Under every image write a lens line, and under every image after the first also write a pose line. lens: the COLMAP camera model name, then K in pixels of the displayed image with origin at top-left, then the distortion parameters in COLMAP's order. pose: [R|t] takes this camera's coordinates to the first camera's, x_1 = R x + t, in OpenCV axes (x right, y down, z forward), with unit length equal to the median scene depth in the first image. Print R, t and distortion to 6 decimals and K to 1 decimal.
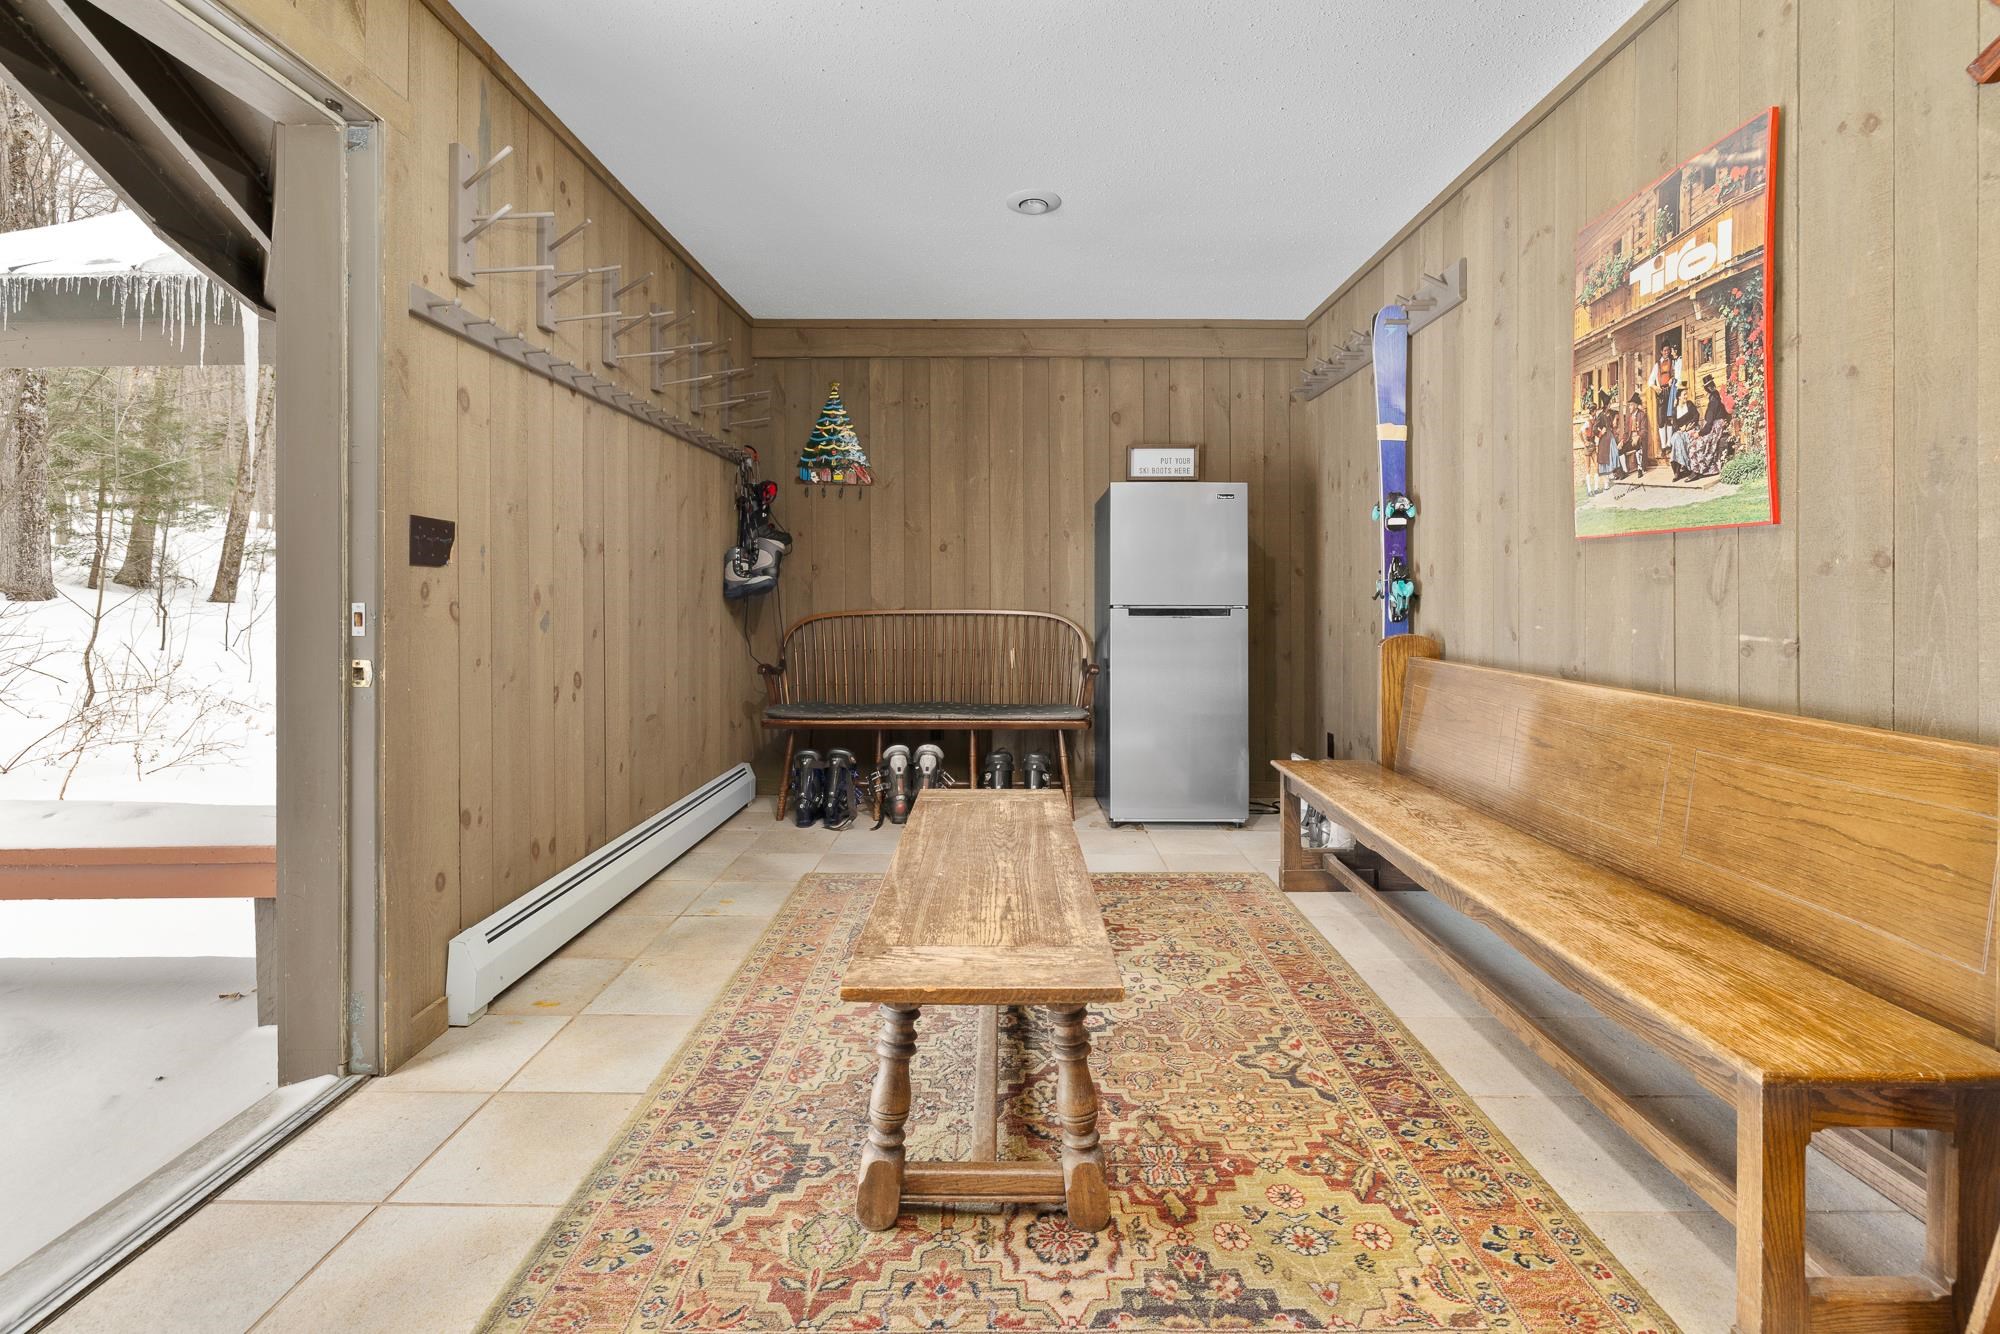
lens RADIAL K [[858.6, 0, 1001.5], [0, 858.6, 600.2], [0, 0, 1]] dist [0.001056, -0.000142]
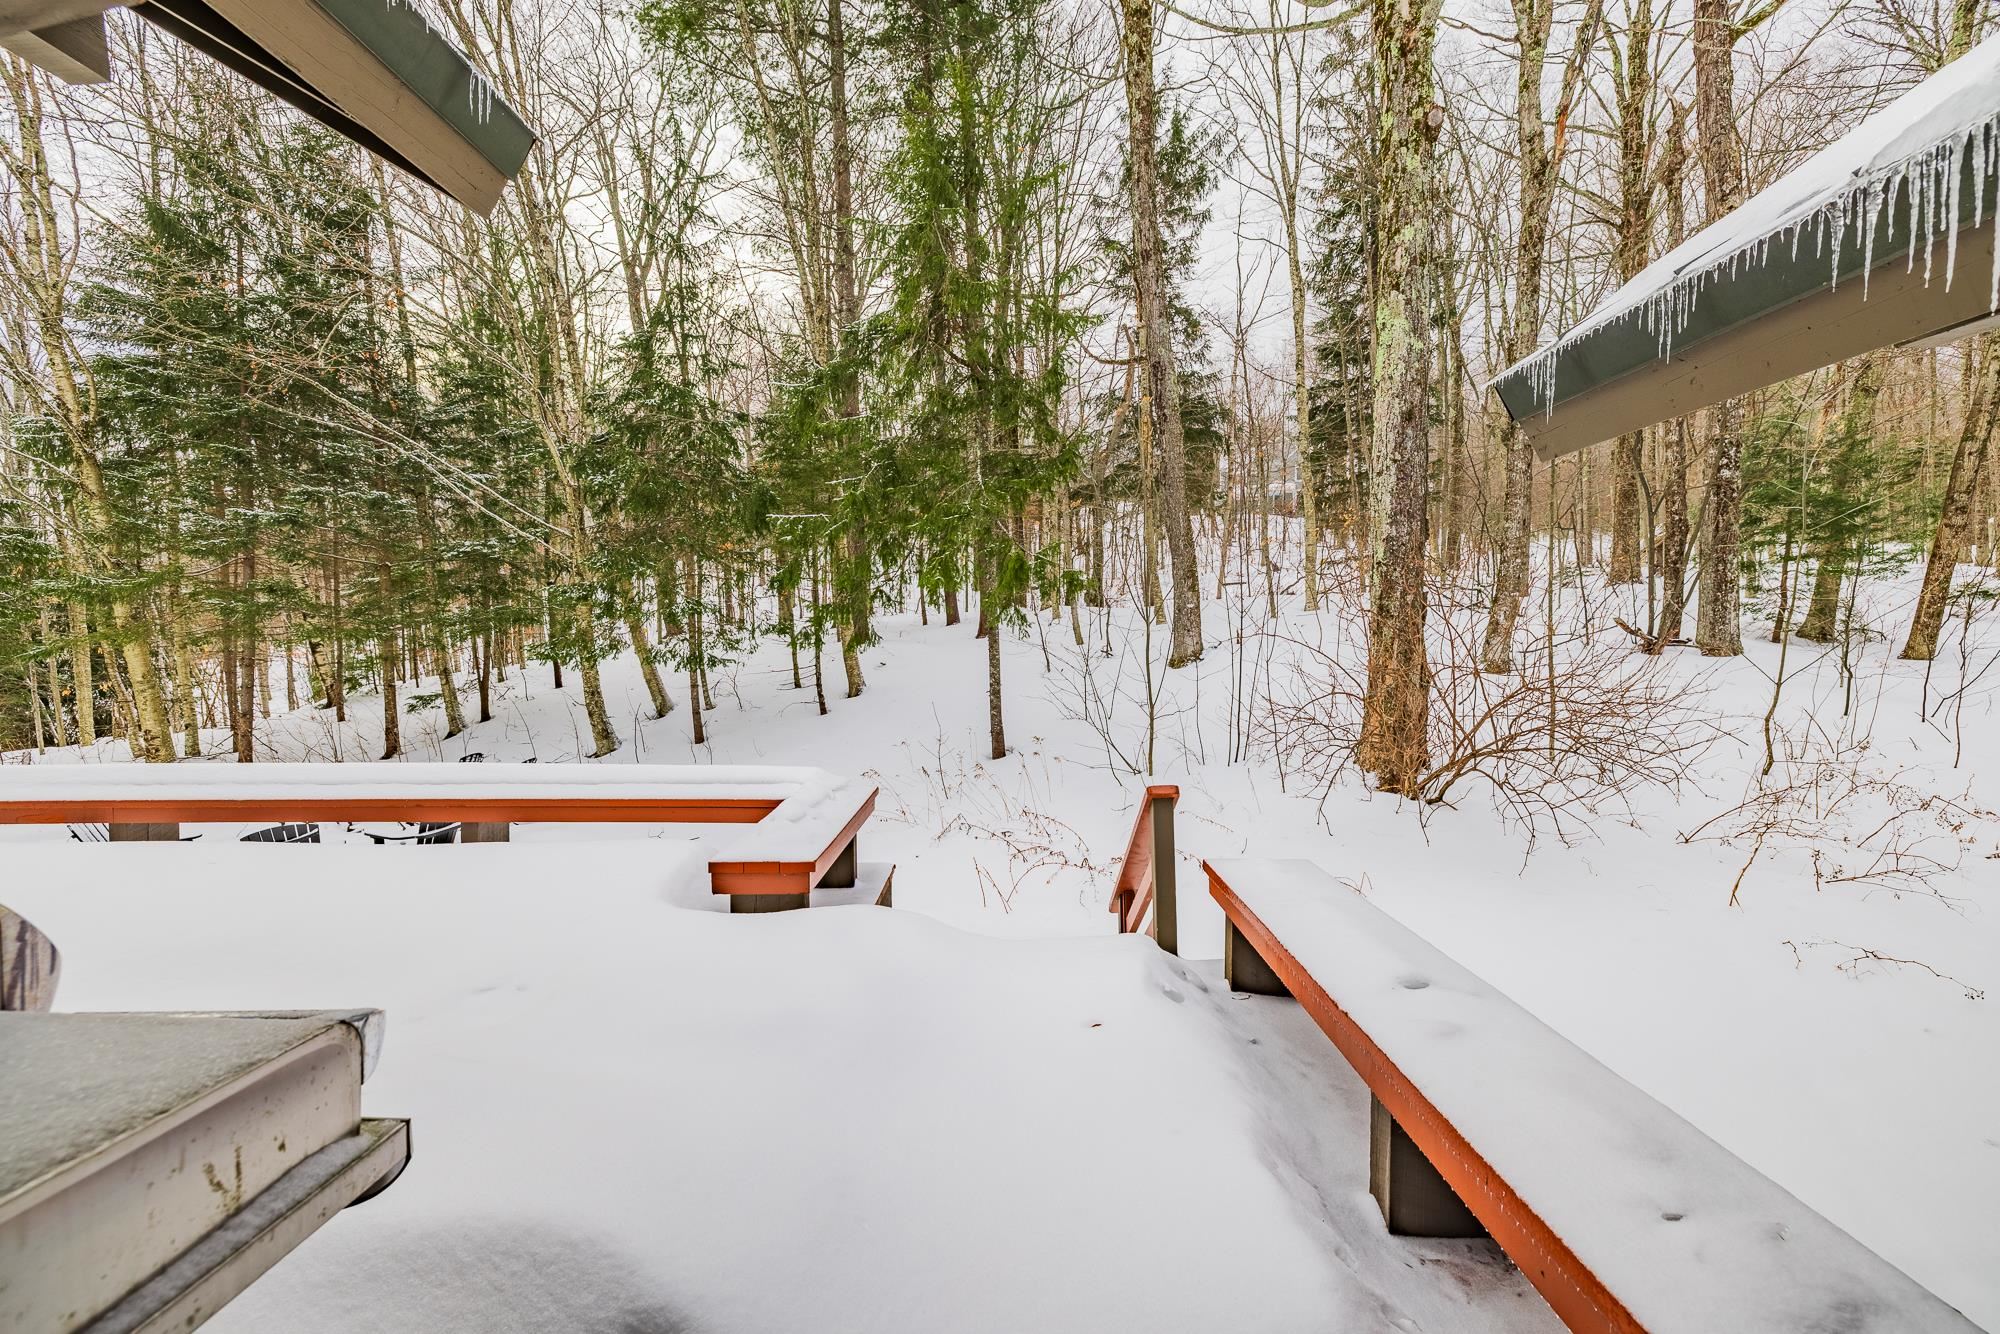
lens RADIAL K [[835.0, 0, 1000.0], [0, 835.0, 667.0], [0, 0, 1]] dist [0.000364, -0.000507]
pose [[0.008413, 0.035609, -0.999330, -0.460556], [-0.003551, 0.999361, 0.035580, -0.084629], [0.999958, 0.003249, 0.008534, 0.439376]]
